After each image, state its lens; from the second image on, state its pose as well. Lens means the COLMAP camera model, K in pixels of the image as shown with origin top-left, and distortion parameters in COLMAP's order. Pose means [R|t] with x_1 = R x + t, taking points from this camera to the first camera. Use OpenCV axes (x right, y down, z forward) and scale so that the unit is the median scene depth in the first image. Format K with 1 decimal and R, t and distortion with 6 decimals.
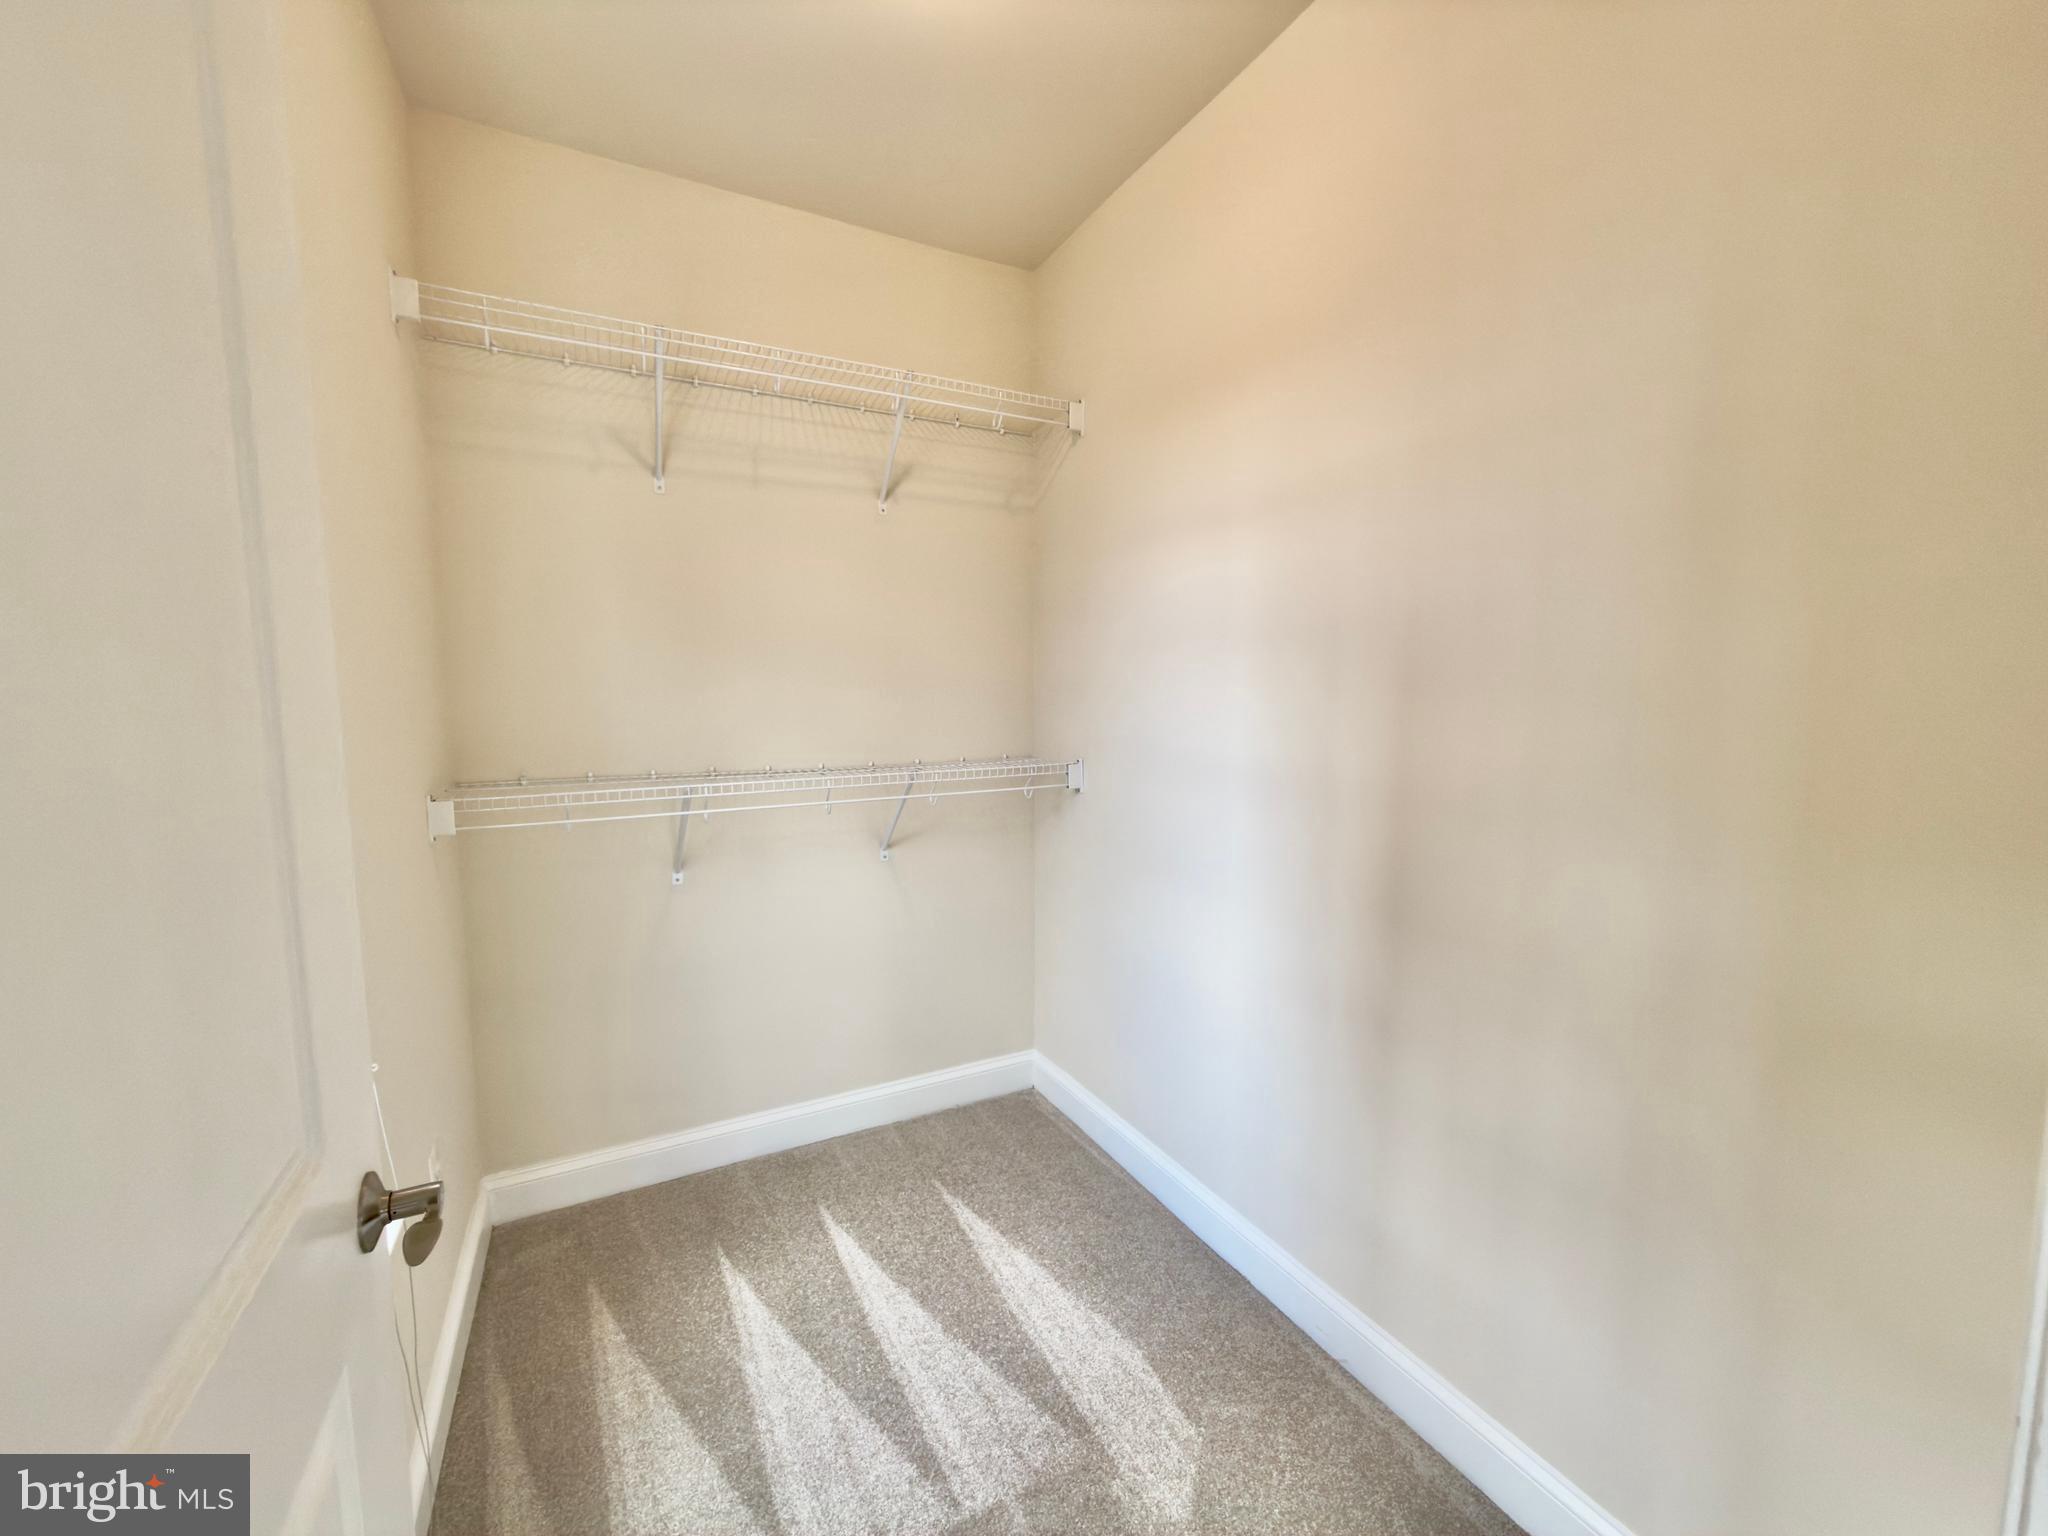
lens RADIAL K [[815.0, 0, 1029.2], [0, 815.0, 769.3], [0, 0, 1]] dist [0.001625, 0.000294]
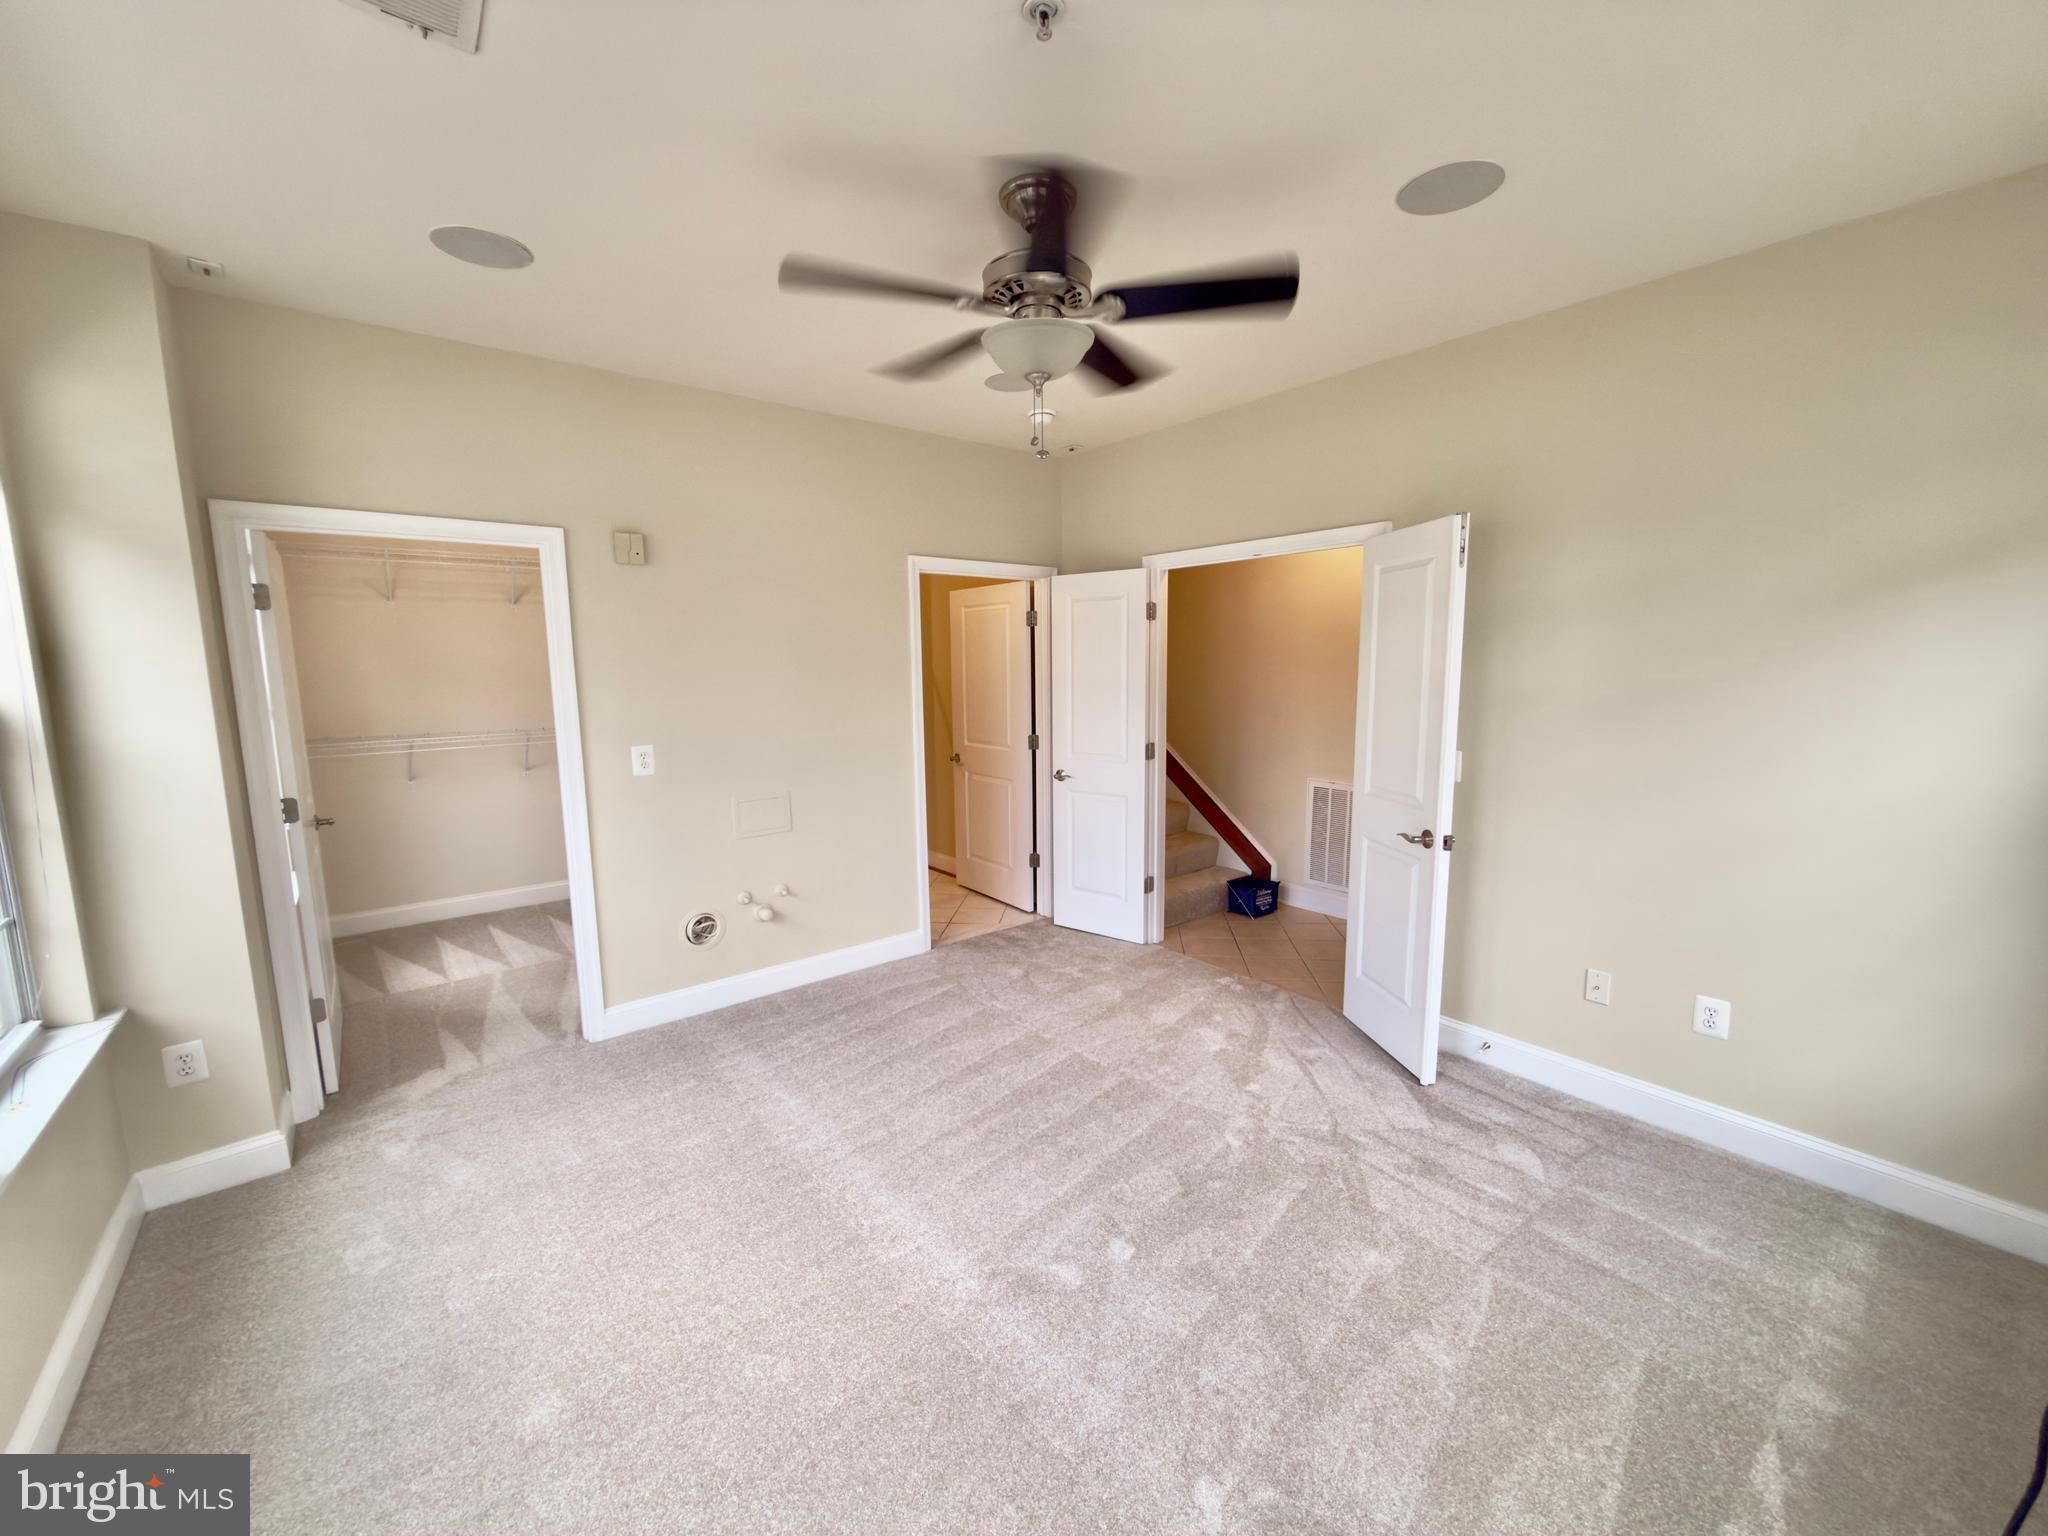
lens RADIAL K [[815.0, 0, 1029.2], [0, 815.0, 769.3], [0, 0, 1]] dist [0.001625, 0.000294]
pose [[0.981893, -0.042216, 0.184673, 0.855105], [0.039279, 0.999037, 0.019537, 0.126676], [-0.185320, -0.011930, 0.982606, -1.567017]]
